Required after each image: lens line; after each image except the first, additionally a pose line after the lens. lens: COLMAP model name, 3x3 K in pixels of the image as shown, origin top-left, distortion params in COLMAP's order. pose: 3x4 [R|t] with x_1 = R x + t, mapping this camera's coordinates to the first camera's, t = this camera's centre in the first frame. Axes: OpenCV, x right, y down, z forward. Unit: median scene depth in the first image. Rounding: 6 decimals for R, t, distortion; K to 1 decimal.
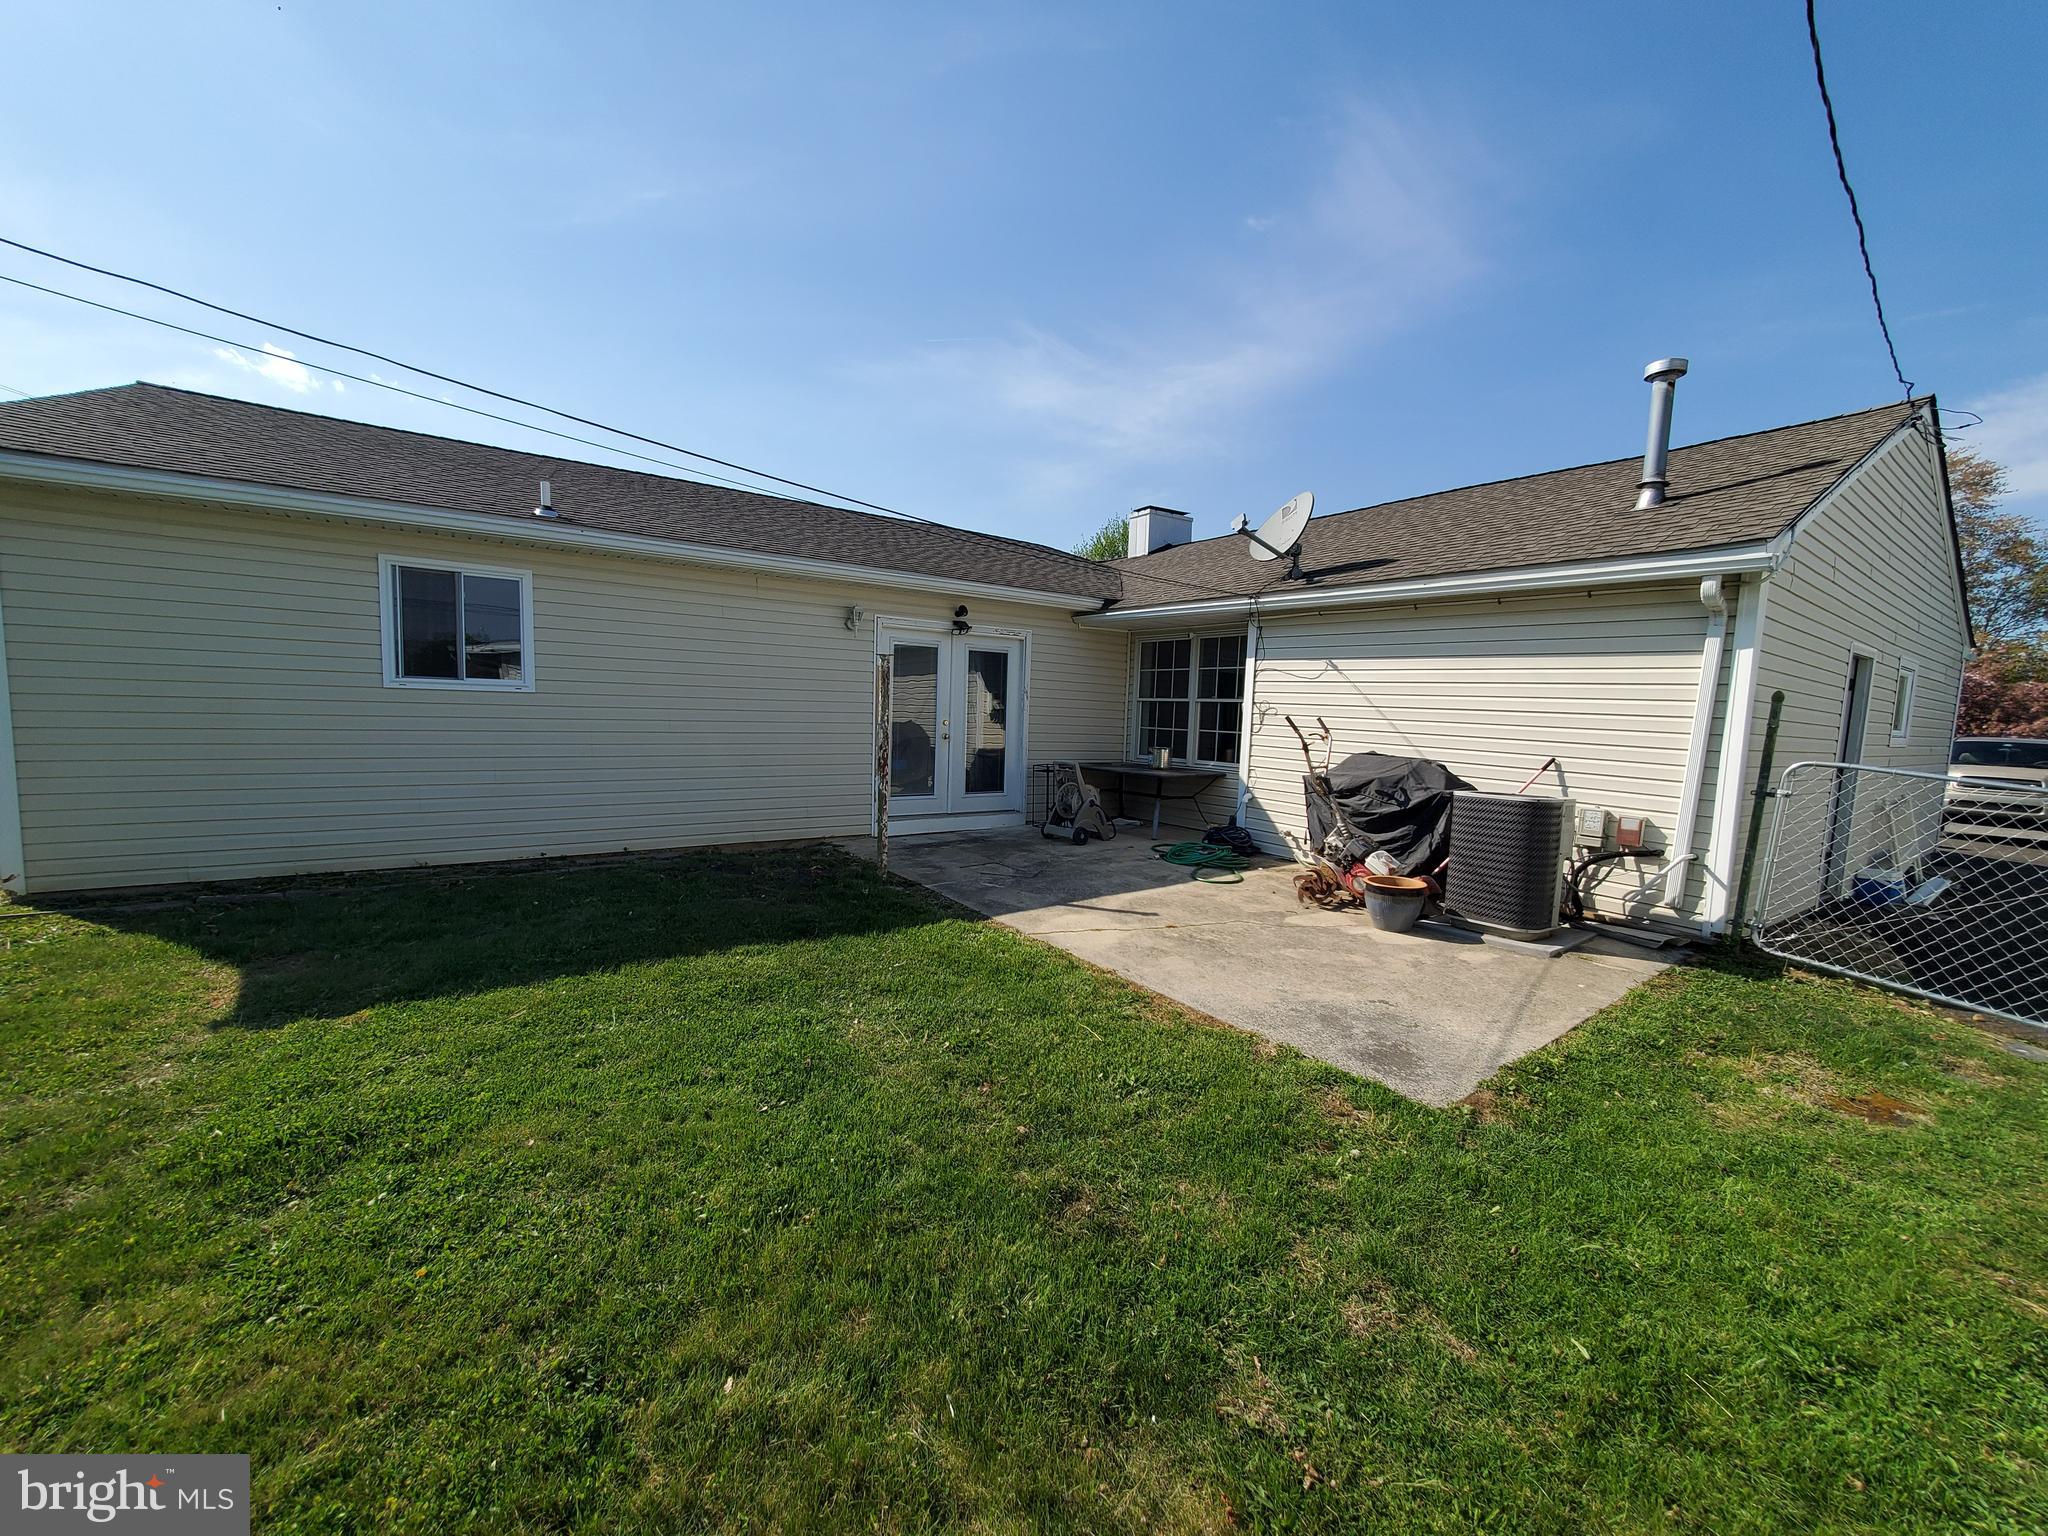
lens RADIAL K [[798.3, 0, 1013.1], [0, 798.3, 773.7], [0, 0, 1]] dist [-0.003039, 0.000065]
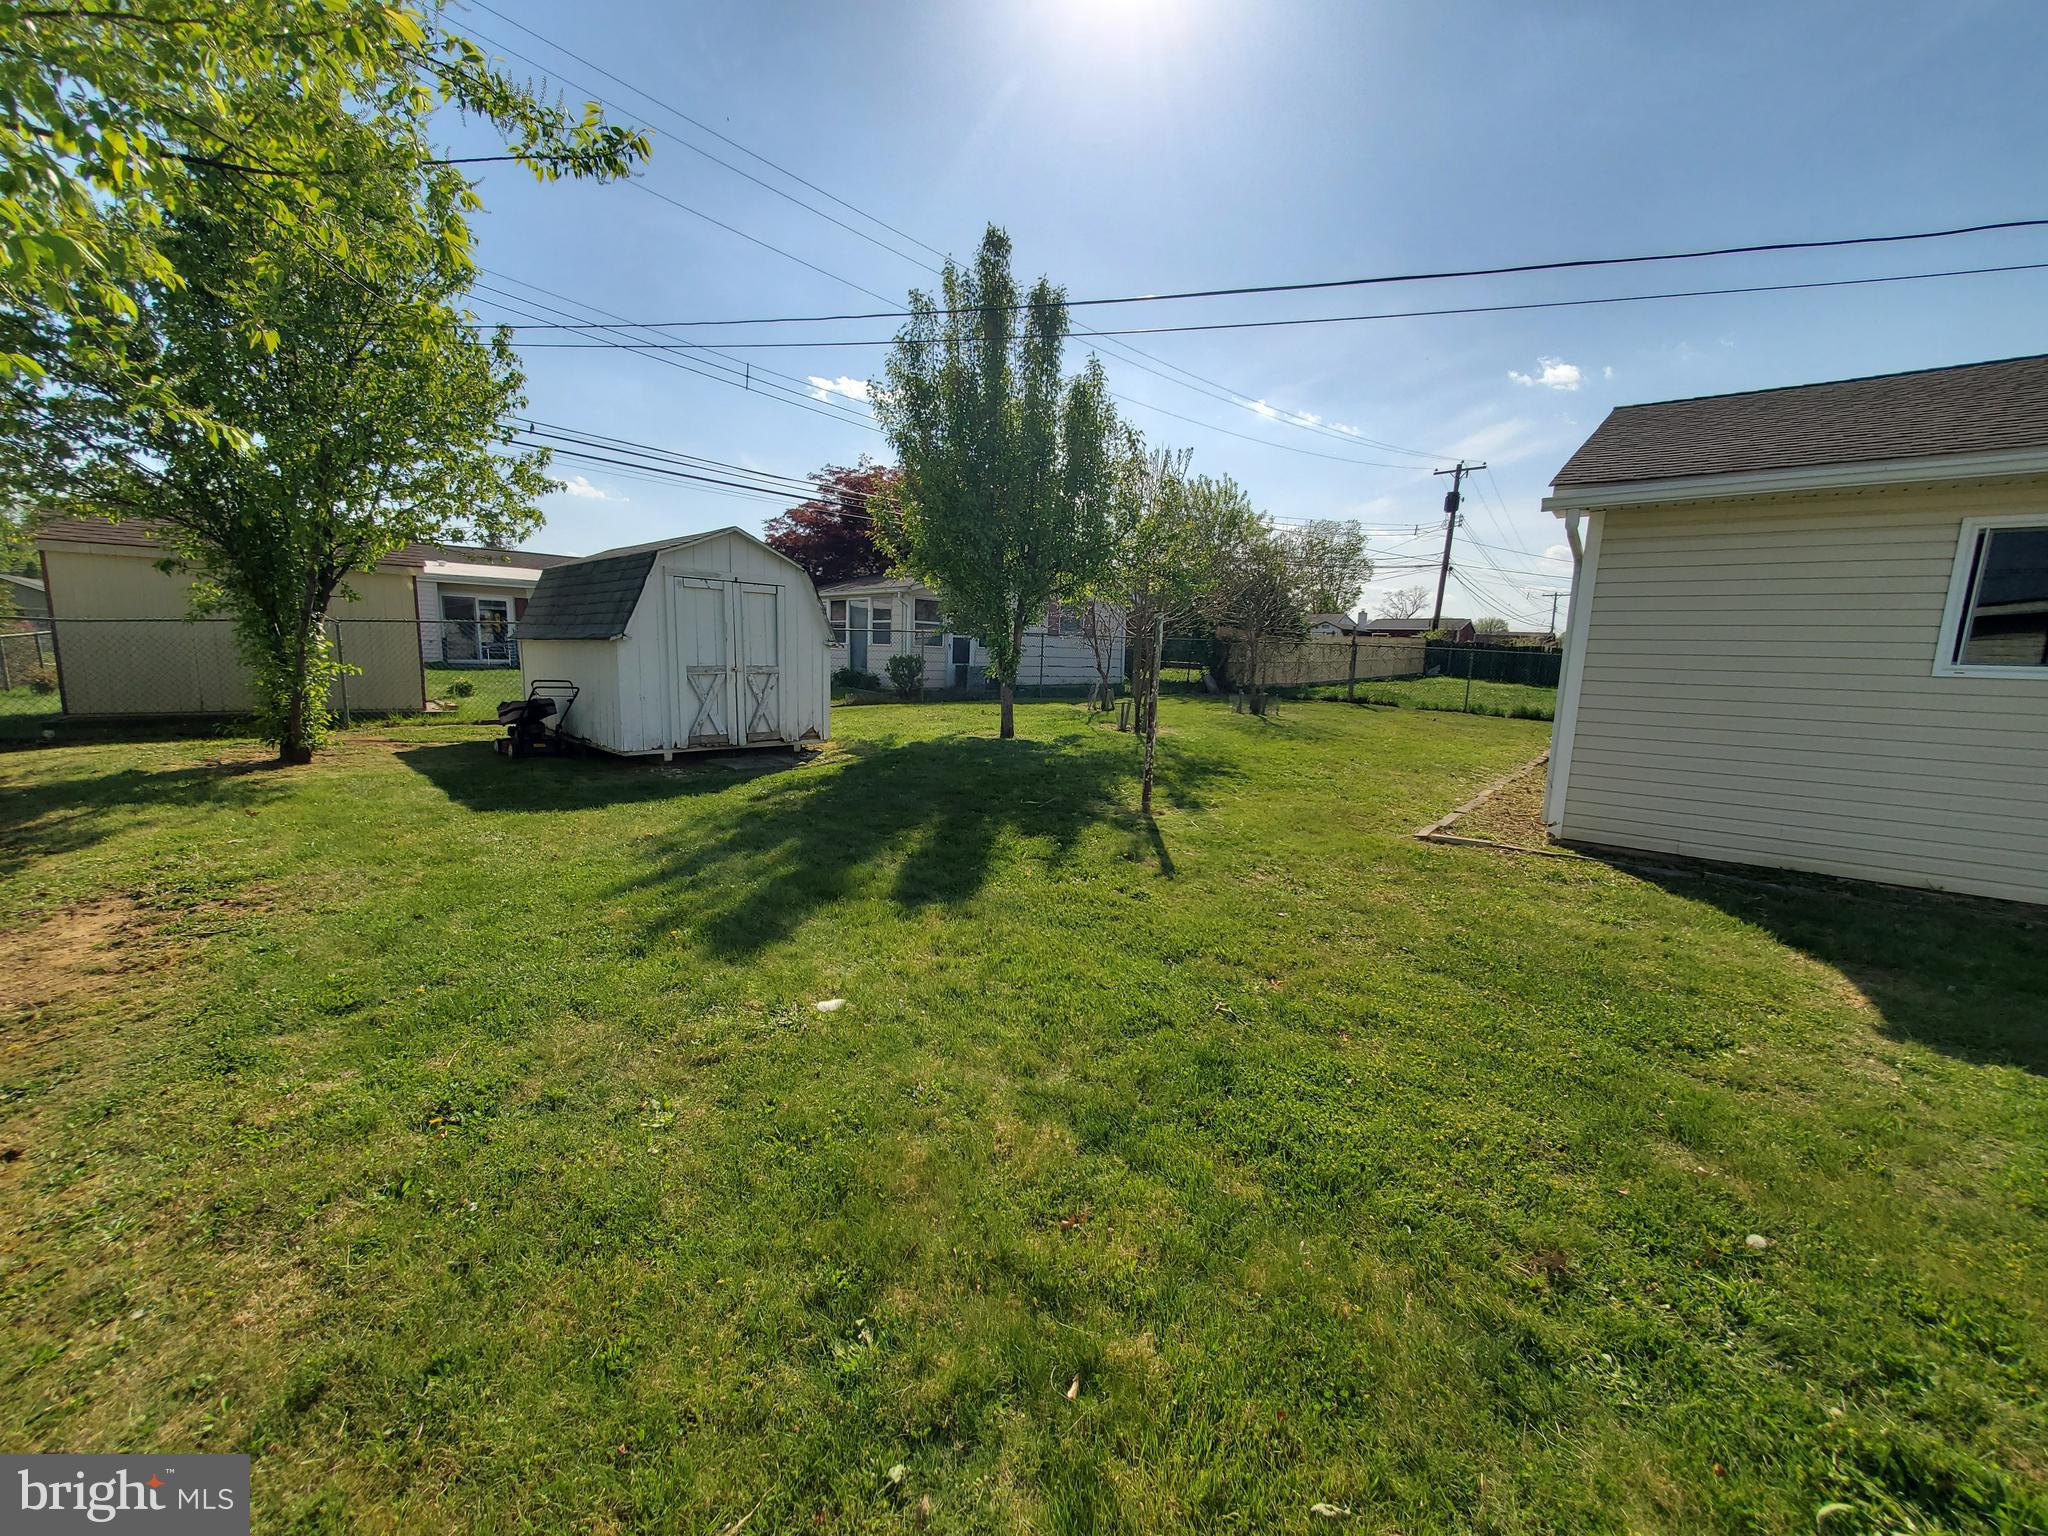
lens RADIAL K [[798.3, 0, 1015.0], [0, 798.3, 778.2], [0, 0, 1]] dist [-0.003039, 0.000065]
pose [[0.306158, 0.126727, -0.943508, -0.639309], [-0.092196, 0.990388, 0.103107, 0.008707], [0.947506, 0.055420, 0.314899, -0.478954]]
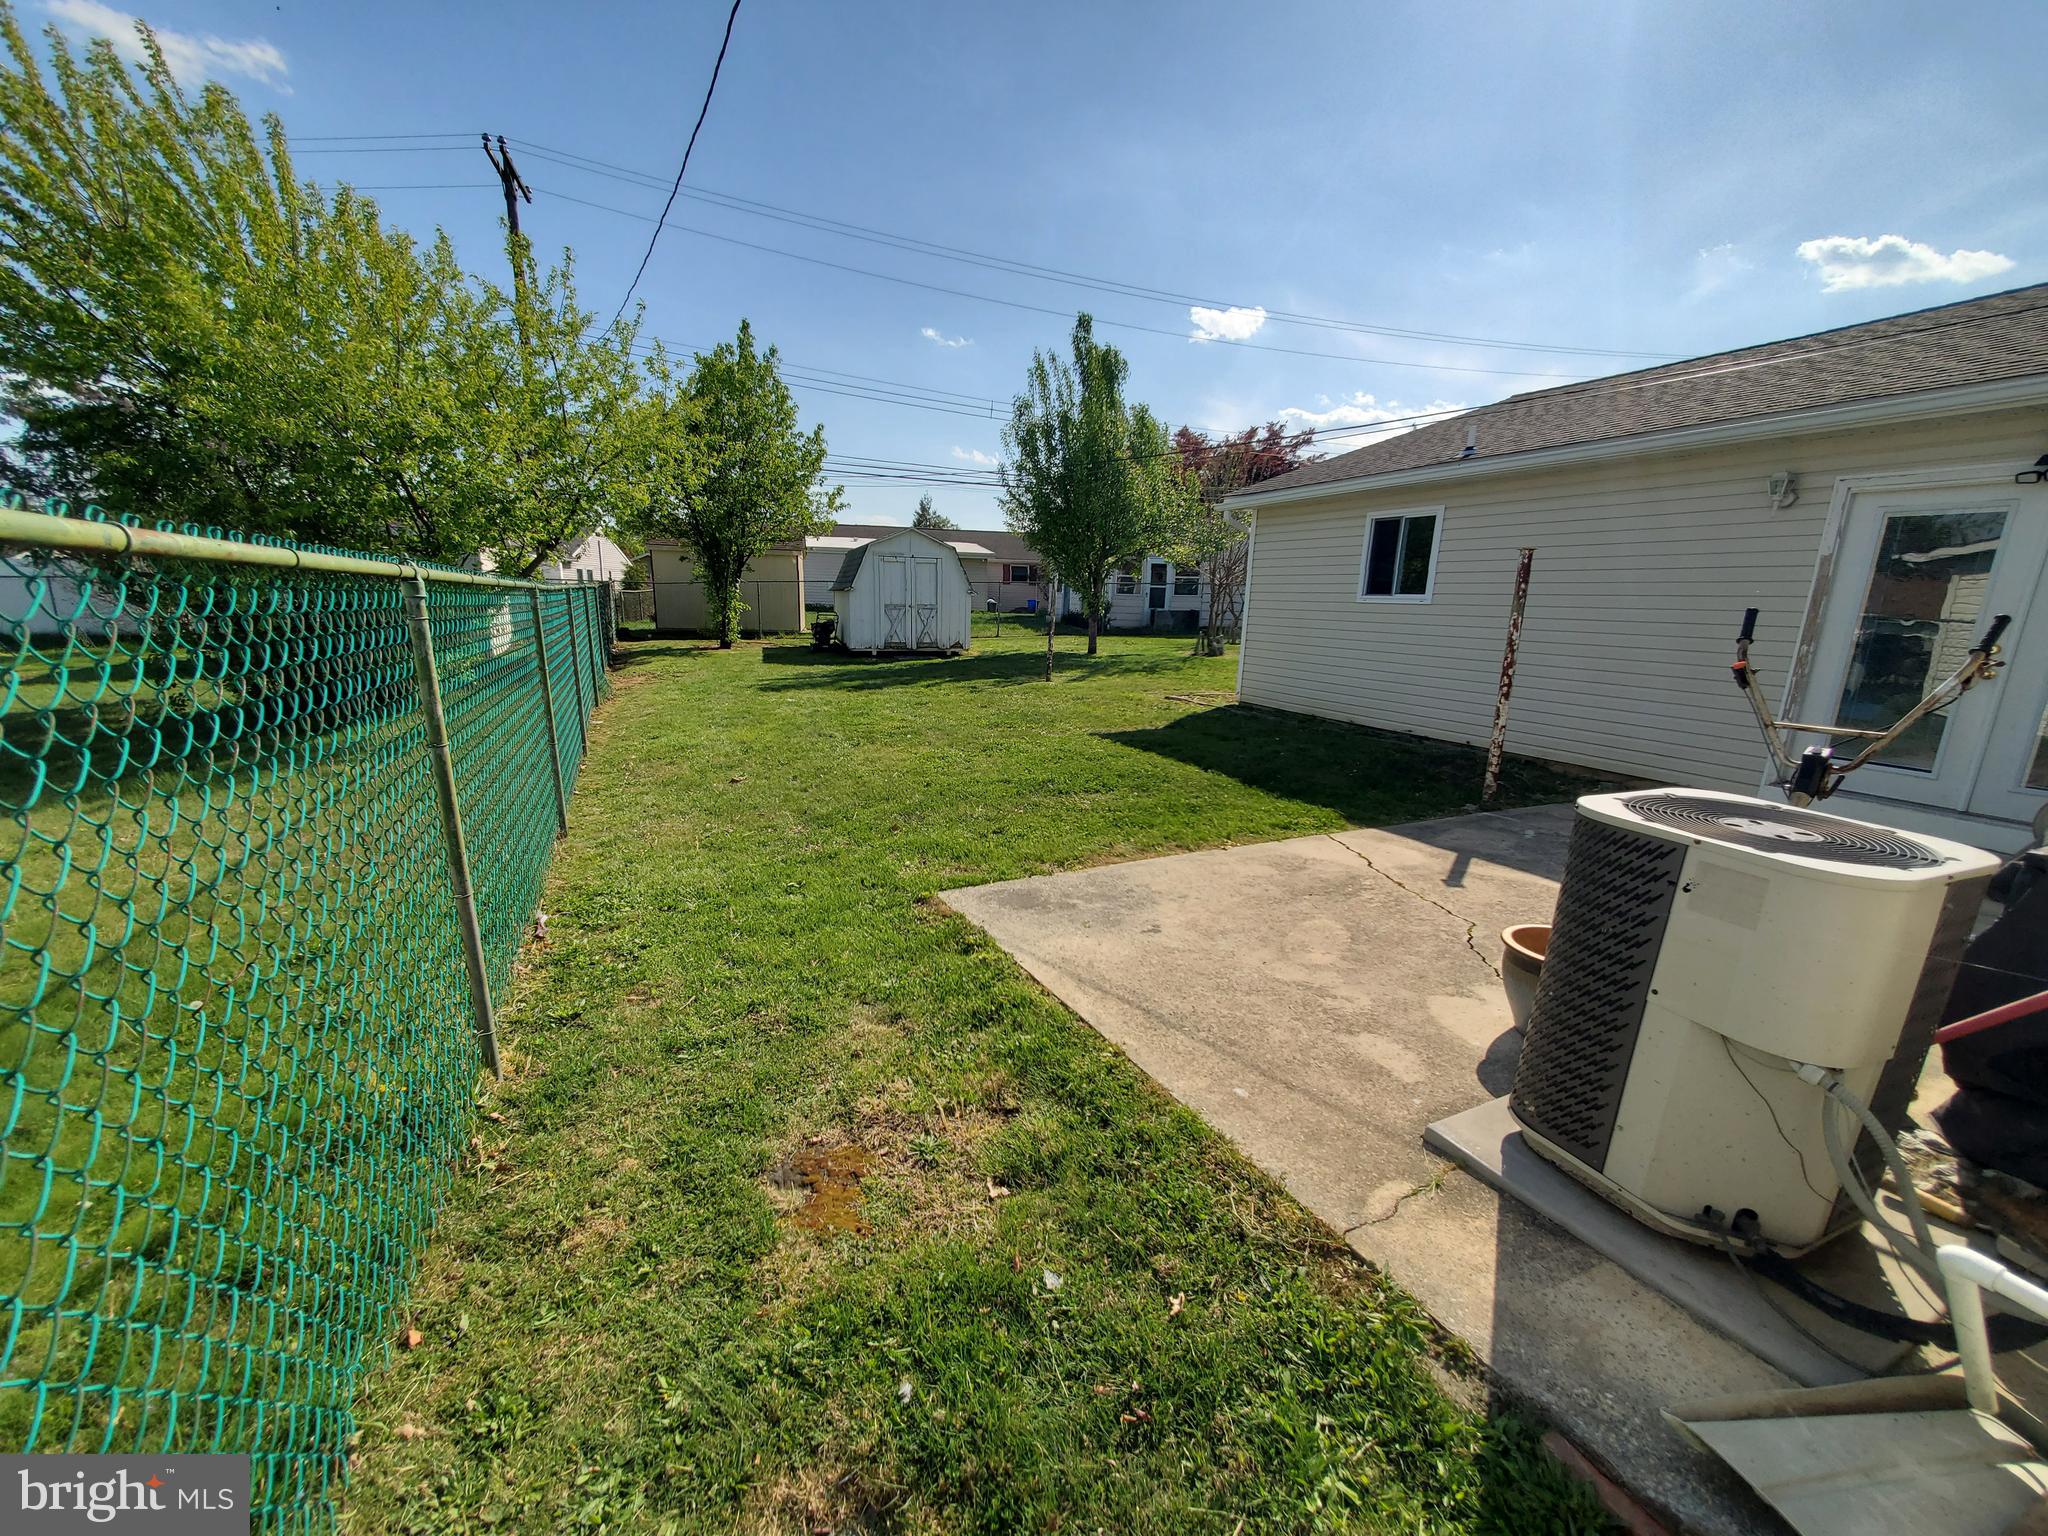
lens RADIAL K [[798.3, 0, 1022.7], [0, 798.3, 779.2], [0, 0, 1]] dist [-0.003039, 0.000065]
pose [[-0.163401, 0.186489, -0.968774, 0.839959], [-0.106092, 0.972955, 0.205188, -0.024534], [0.980839, 0.136307, -0.139196, 0.618449]]
